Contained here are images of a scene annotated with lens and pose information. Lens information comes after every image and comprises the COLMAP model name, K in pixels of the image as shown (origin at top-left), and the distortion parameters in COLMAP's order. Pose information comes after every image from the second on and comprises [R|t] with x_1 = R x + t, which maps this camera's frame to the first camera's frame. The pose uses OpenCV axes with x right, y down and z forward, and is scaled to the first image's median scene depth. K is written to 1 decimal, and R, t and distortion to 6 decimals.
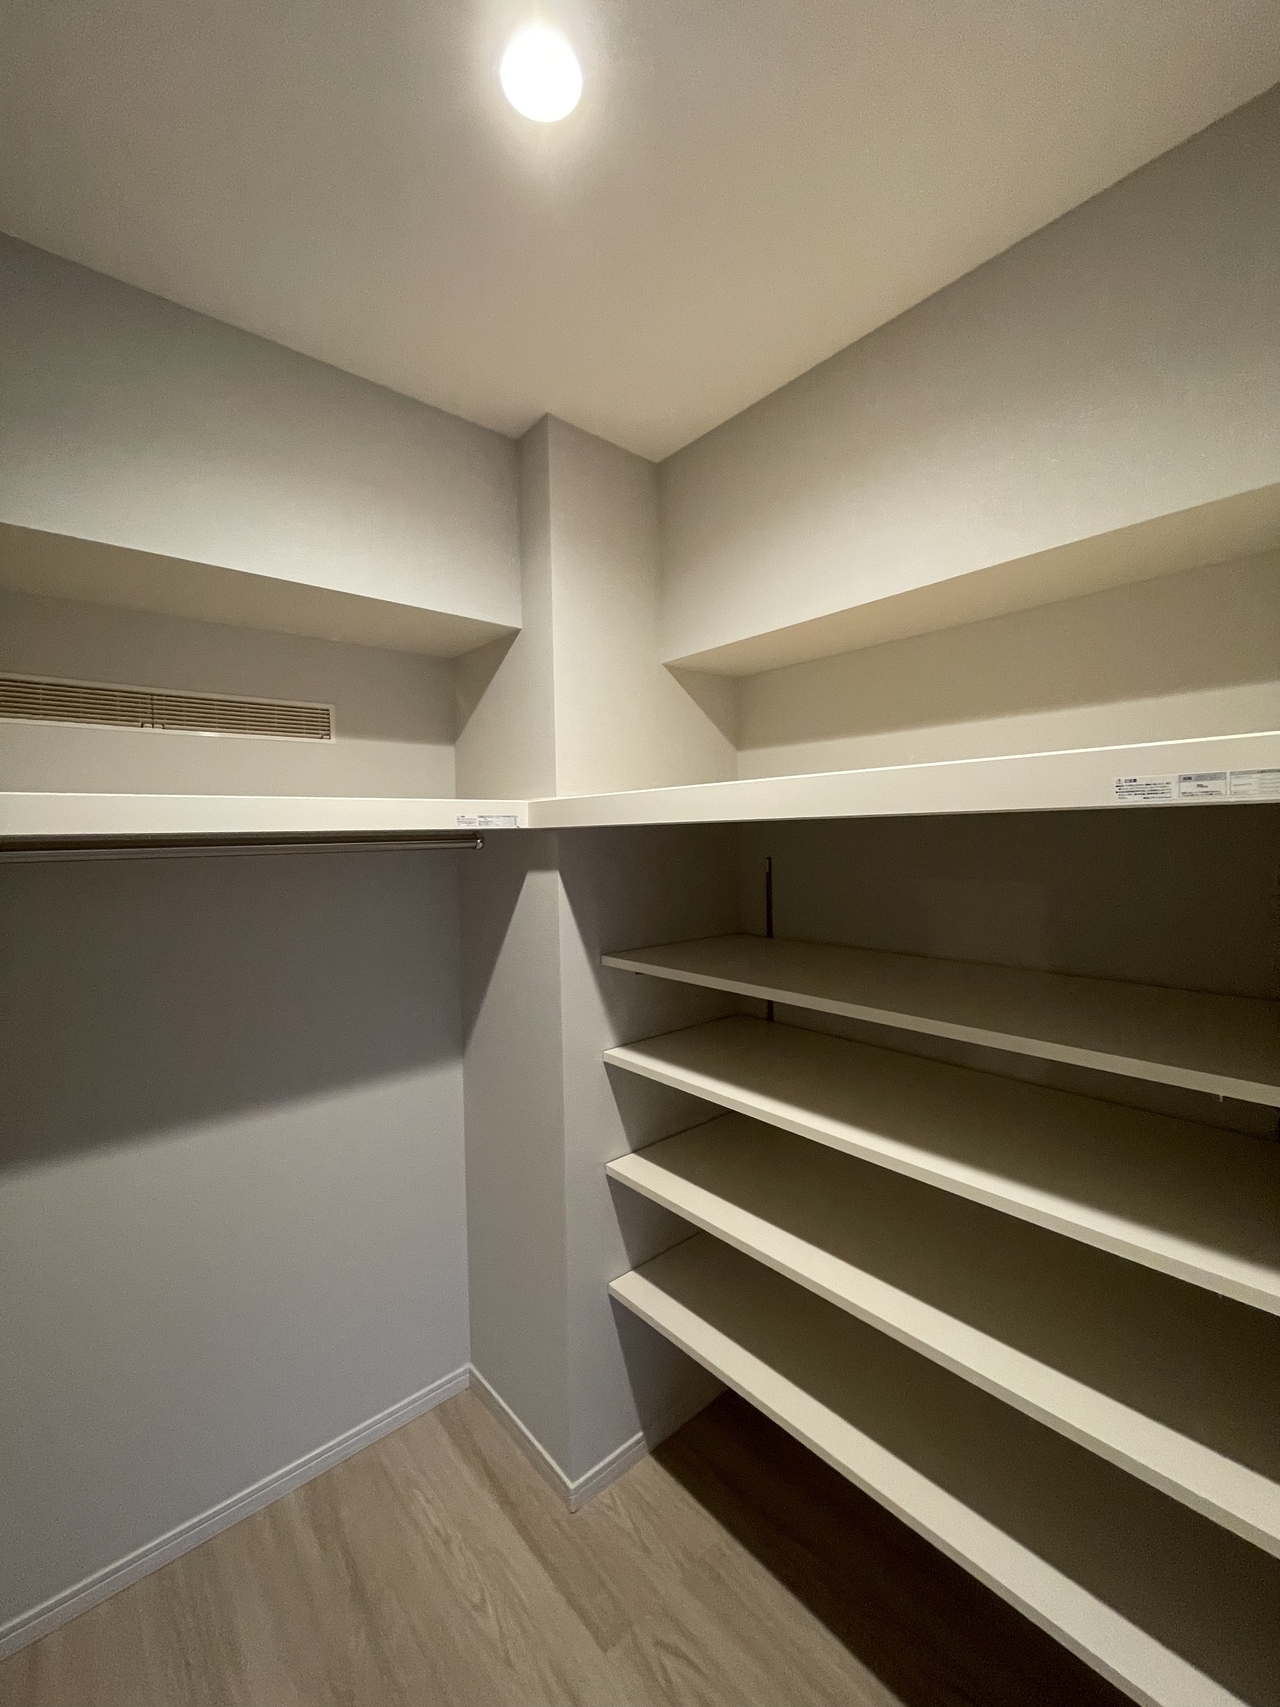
lens RADIAL K [[695.5, 0, 637.8], [0, 695.5, 849.9], [0, 0, 1]] dist [-0.003614, 0.000106]
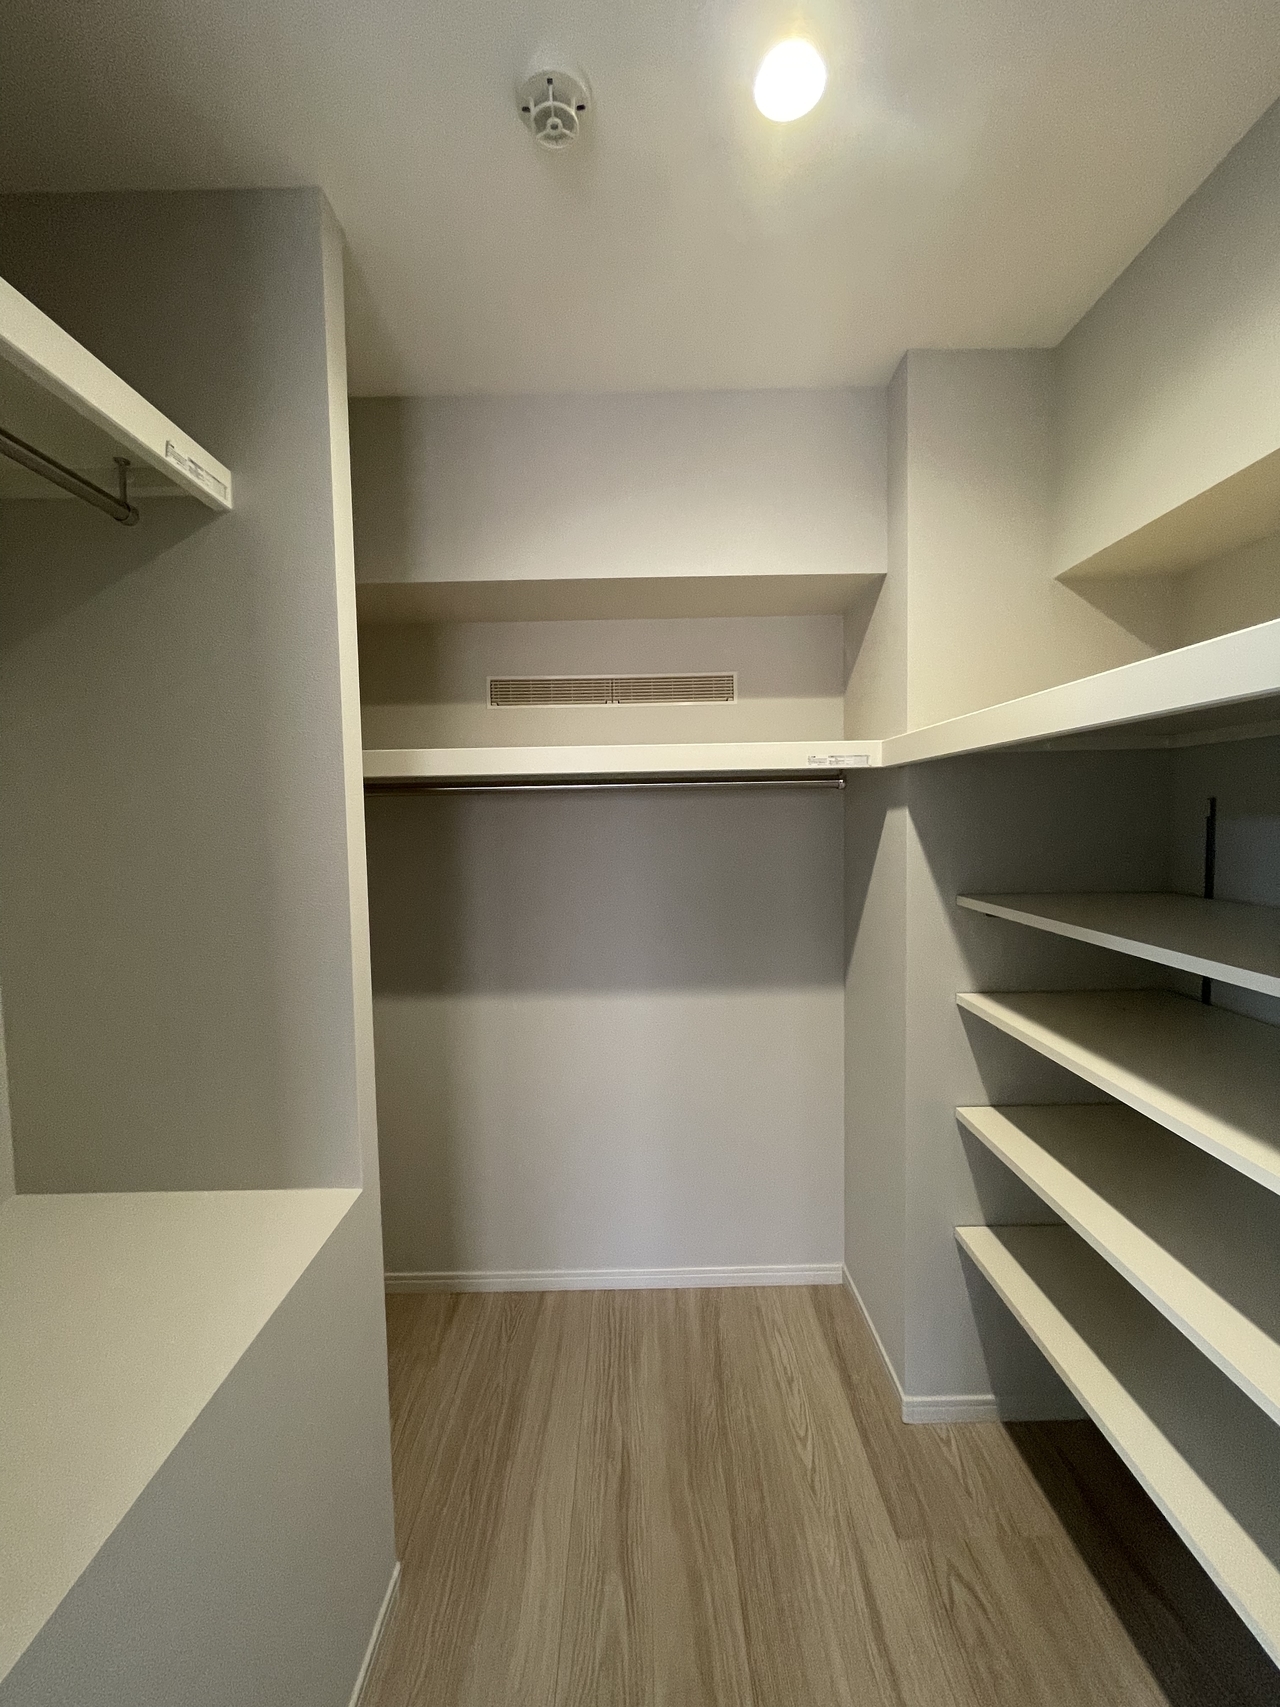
lens RADIAL K [[695.5, 0, 630.6], [0, 695.5, 847.0], [0, 0, 1]] dist [-0.003614, 0.000106]
pose [[0.752439, 0.038118, -0.657558, 0.242595], [-0.011047, 0.998914, 0.045266, 0.044959], [0.658569, -0.026796, 0.752043, -0.032814]]
